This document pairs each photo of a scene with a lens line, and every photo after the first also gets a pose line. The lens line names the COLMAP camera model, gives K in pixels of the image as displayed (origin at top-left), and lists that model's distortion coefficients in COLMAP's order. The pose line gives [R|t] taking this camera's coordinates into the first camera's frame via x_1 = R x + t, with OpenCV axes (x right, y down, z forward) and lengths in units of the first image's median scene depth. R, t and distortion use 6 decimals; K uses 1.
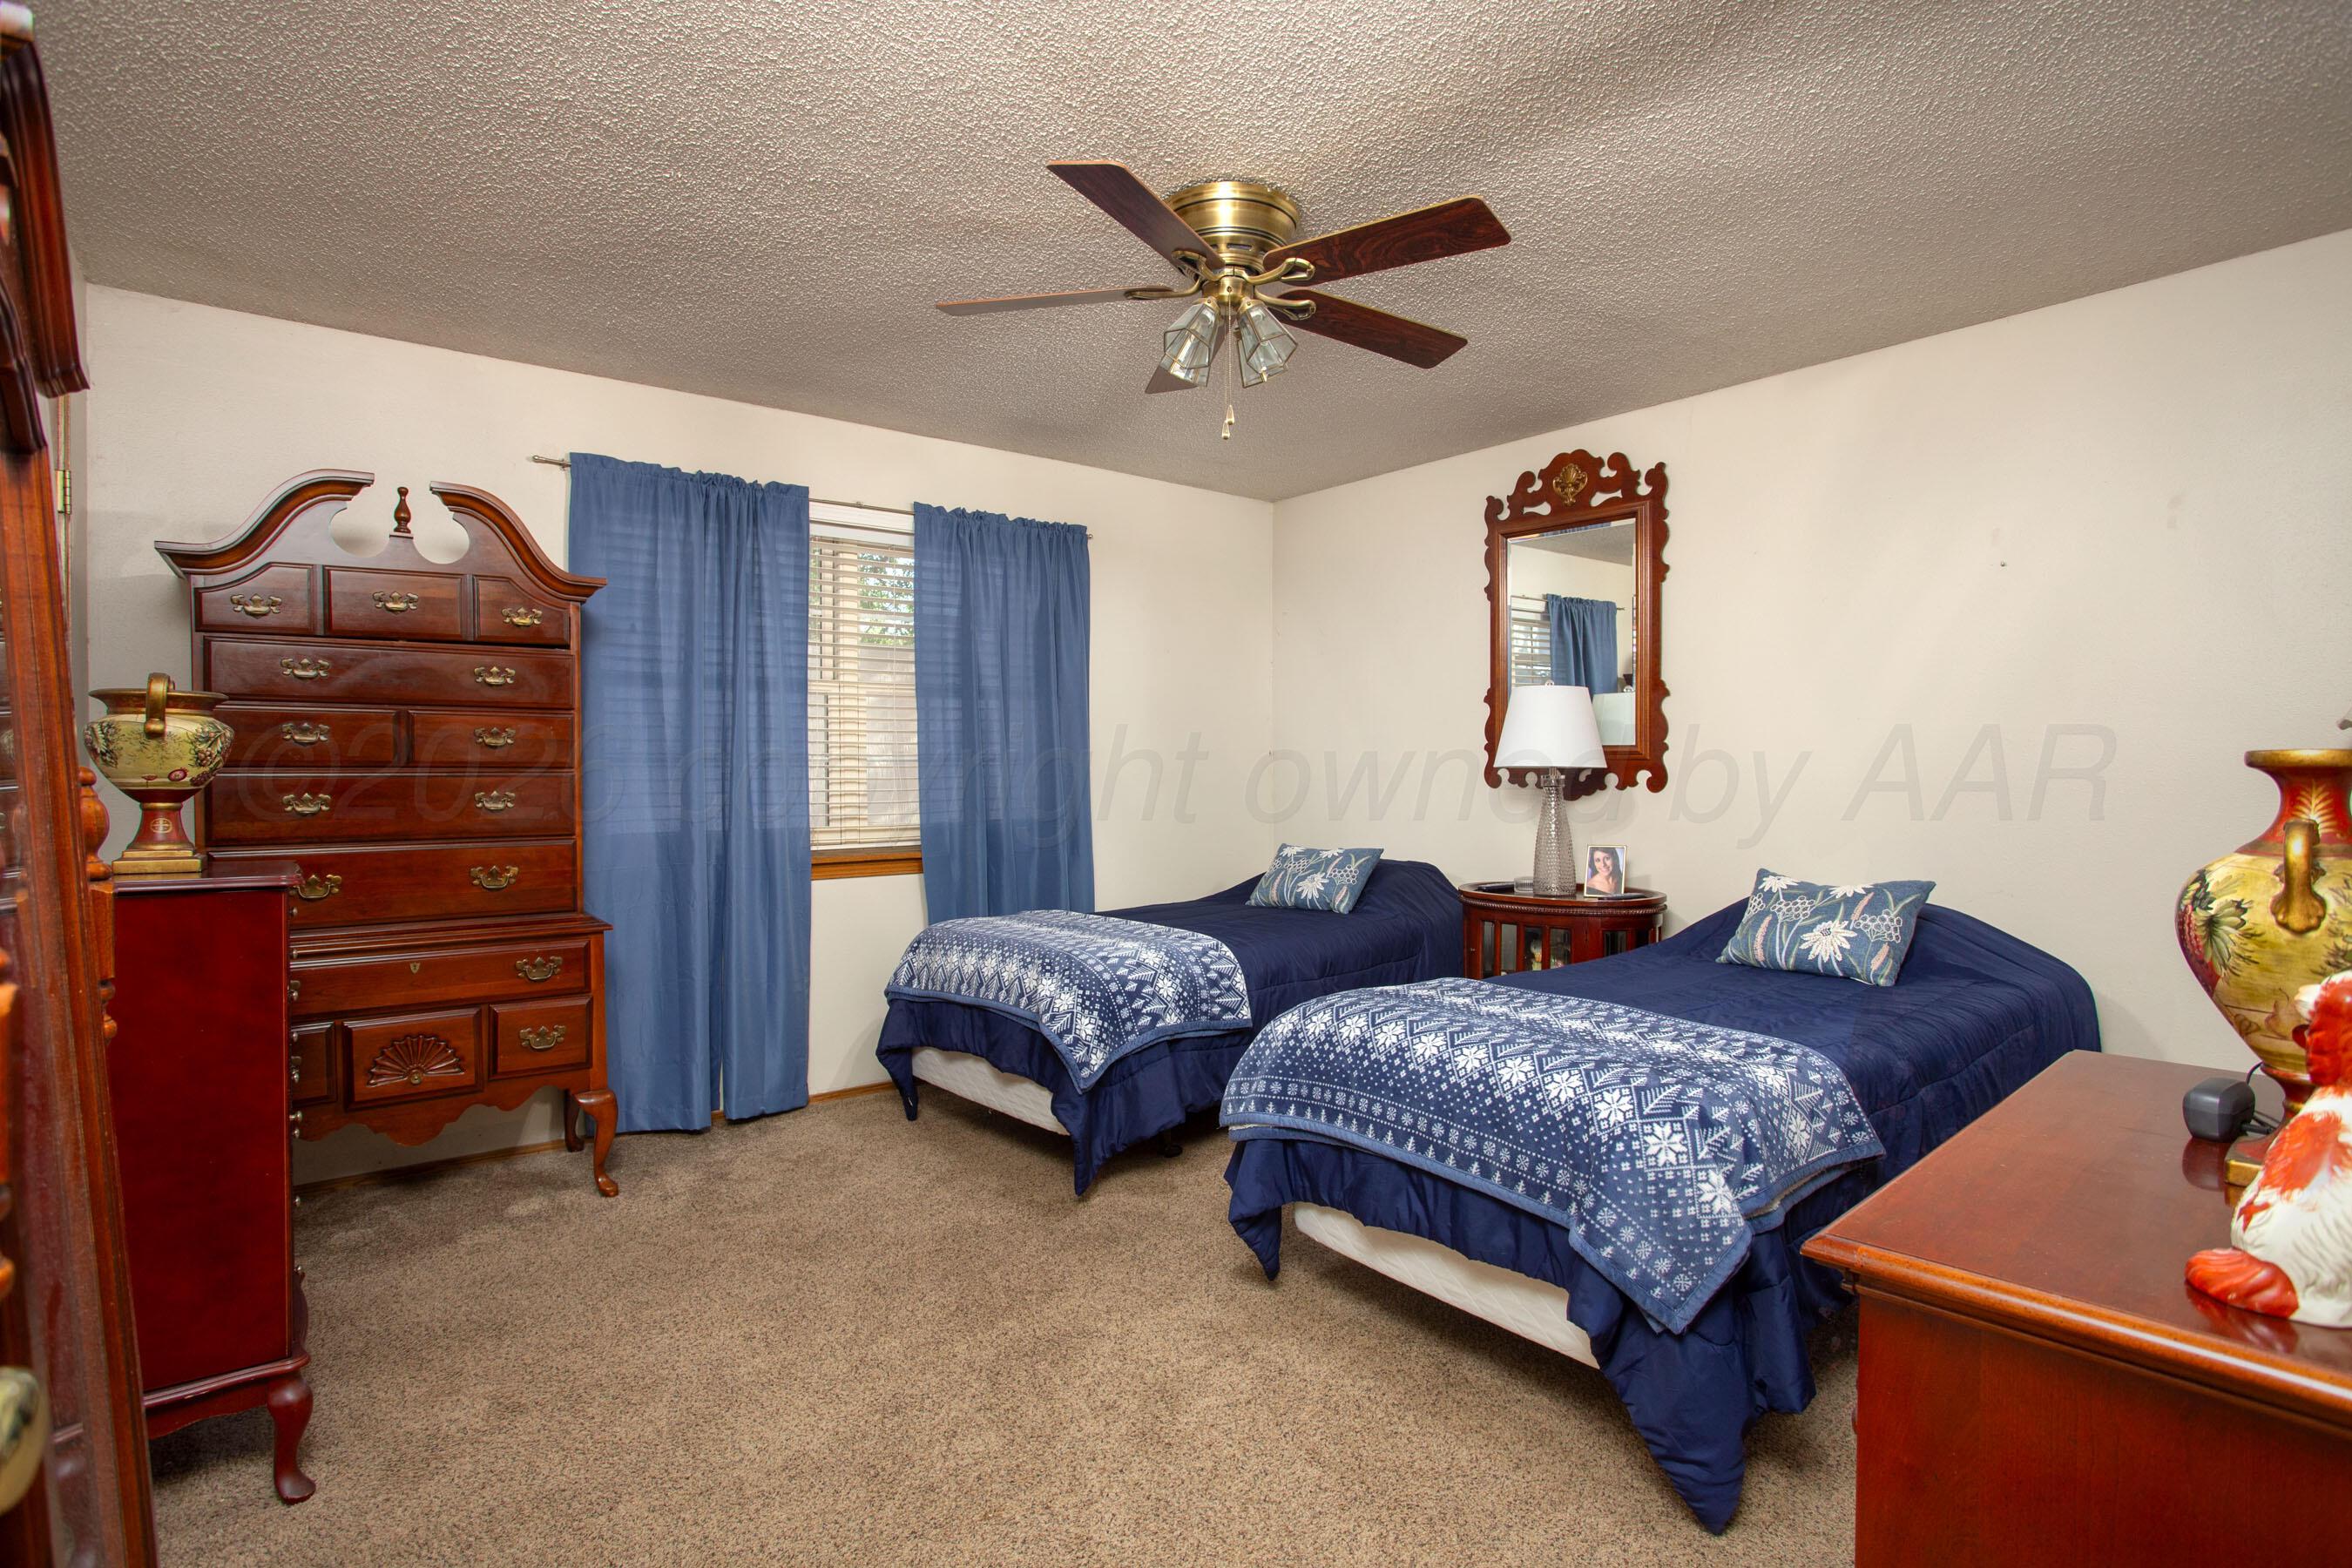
lens RADIAL K [[1195.3, 0, 1180.1], [0, 1195.3, 773.3], [0, 0, 1]] dist [-0.034906, 0.000446]
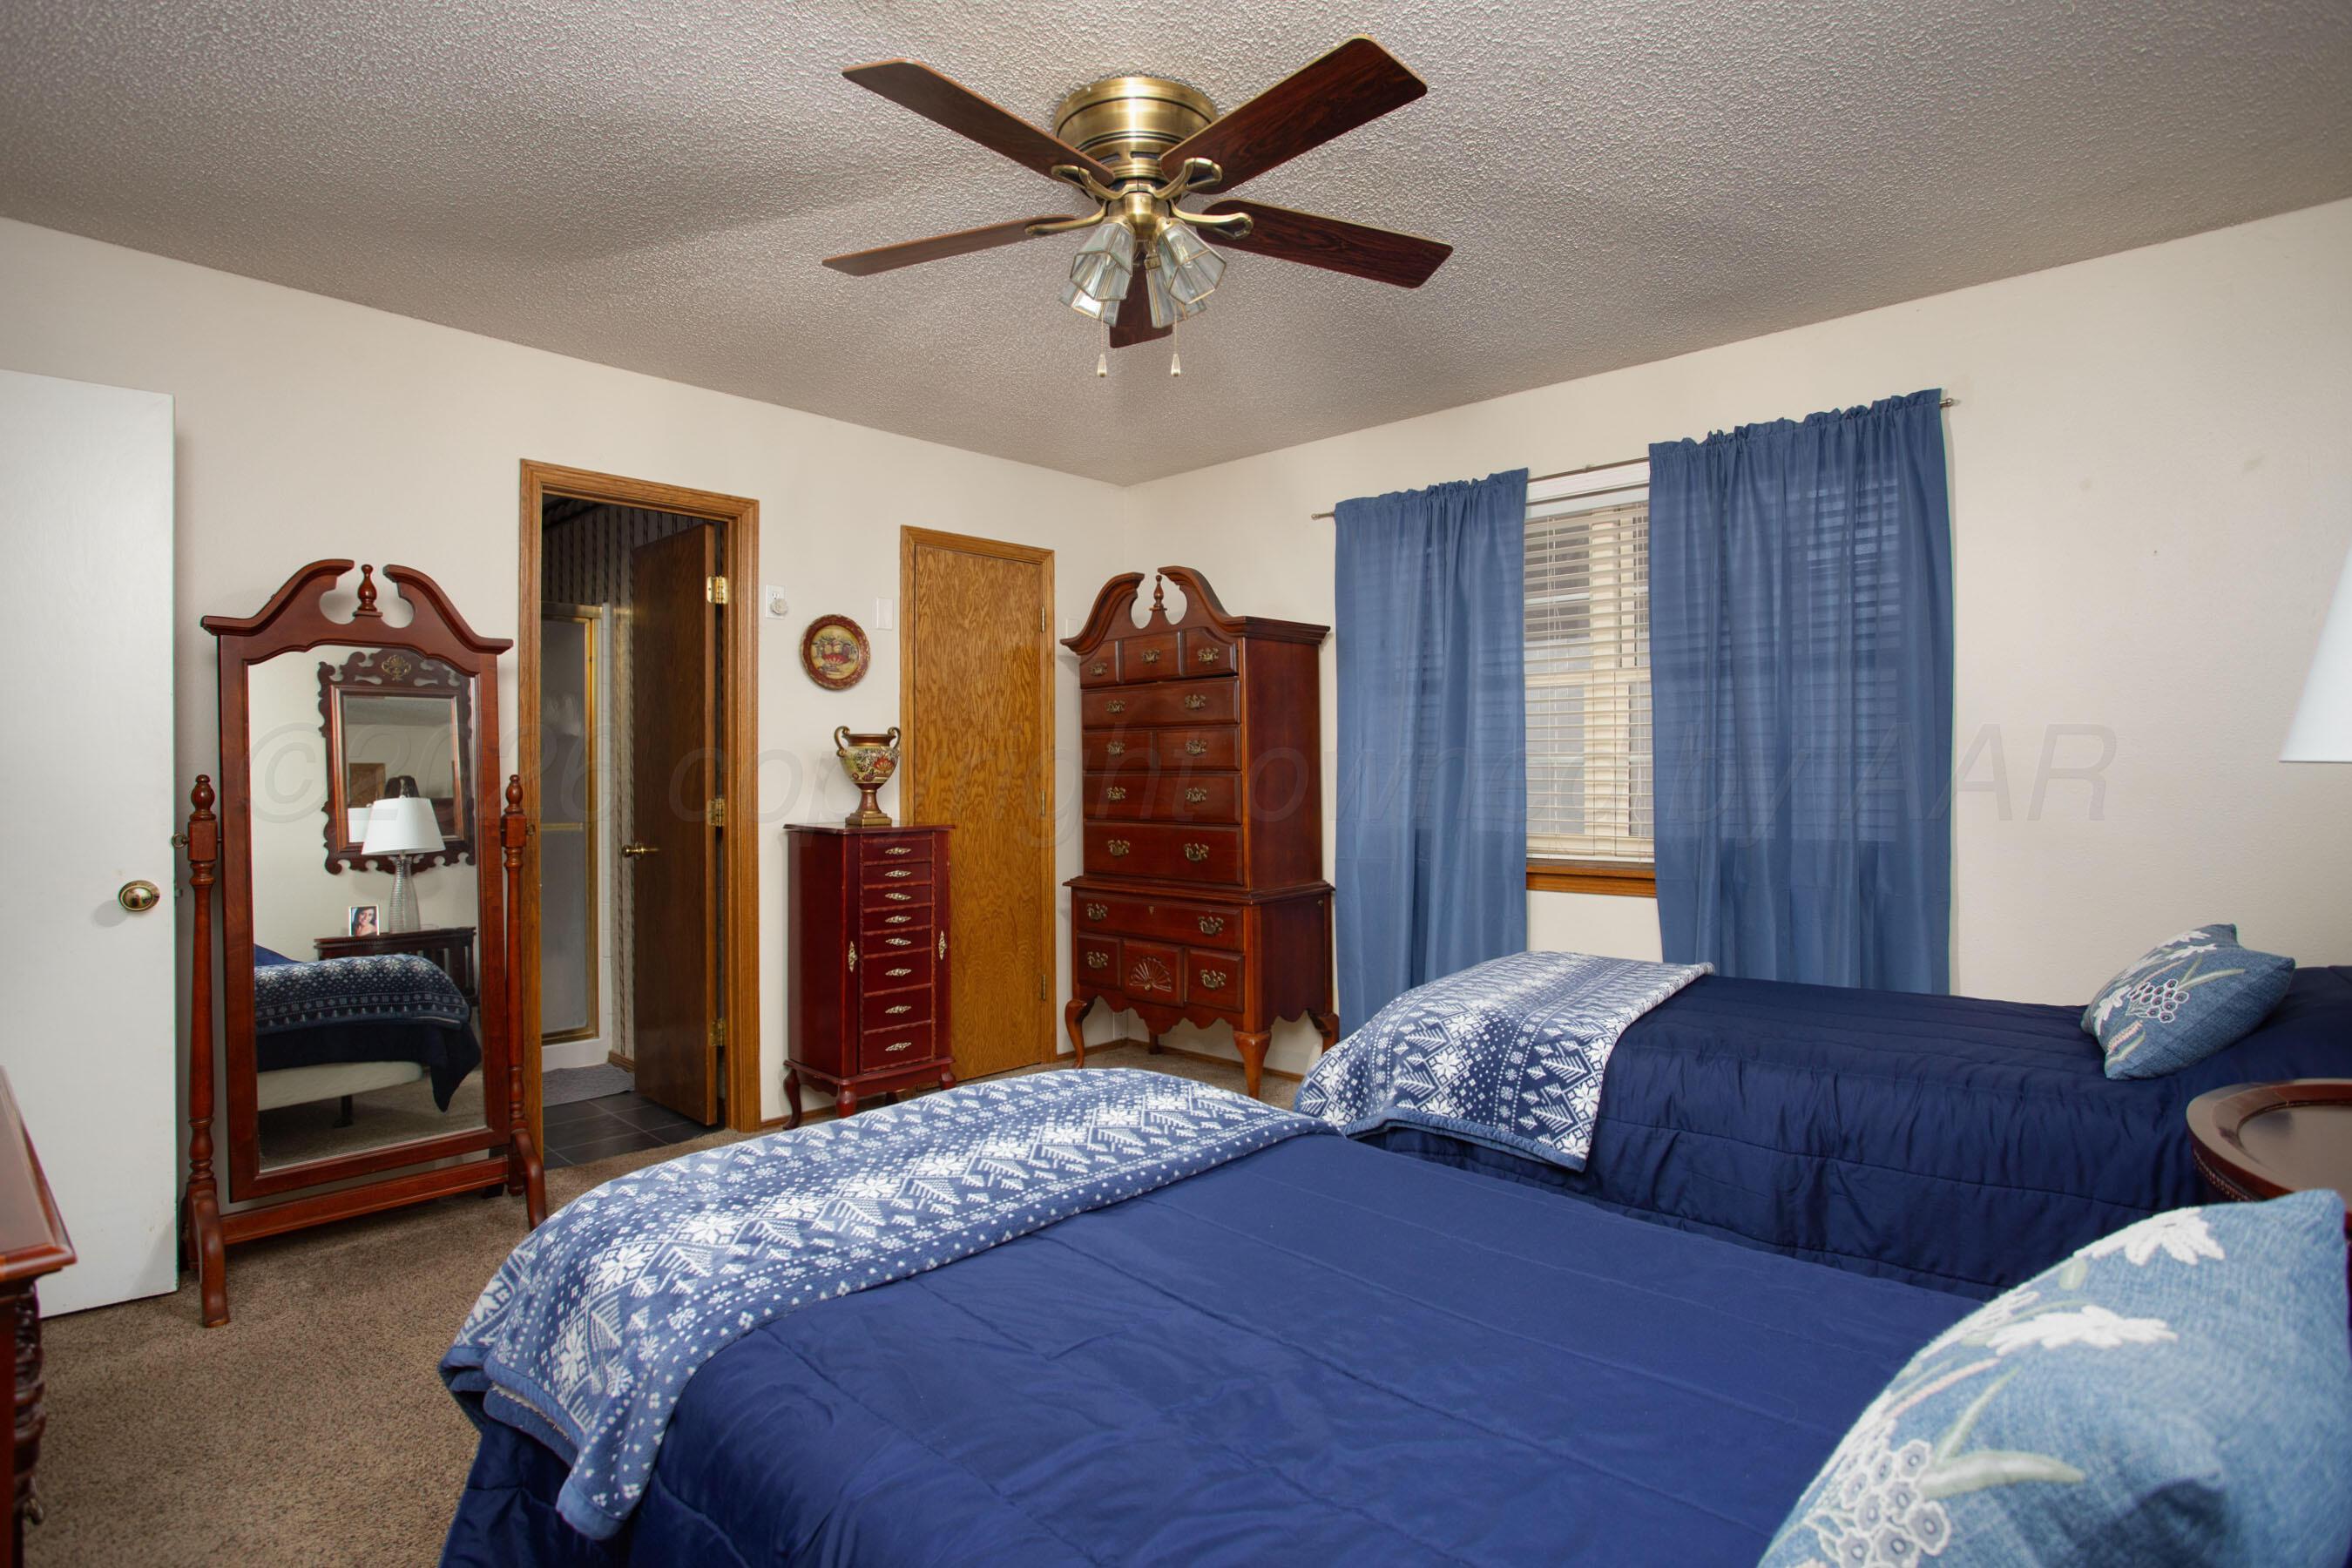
lens RADIAL K [[1195.3, 0, 1180.1], [0, 1195.3, 773.3], [0, 0, 1]] dist [-0.034906, 0.000446]
pose [[0.141438, 0.004415, -0.989937, 0.582019], [0.001532, 0.999988, 0.004678, -0.005730], [0.989946, -0.002178, 0.141429, 0.605502]]
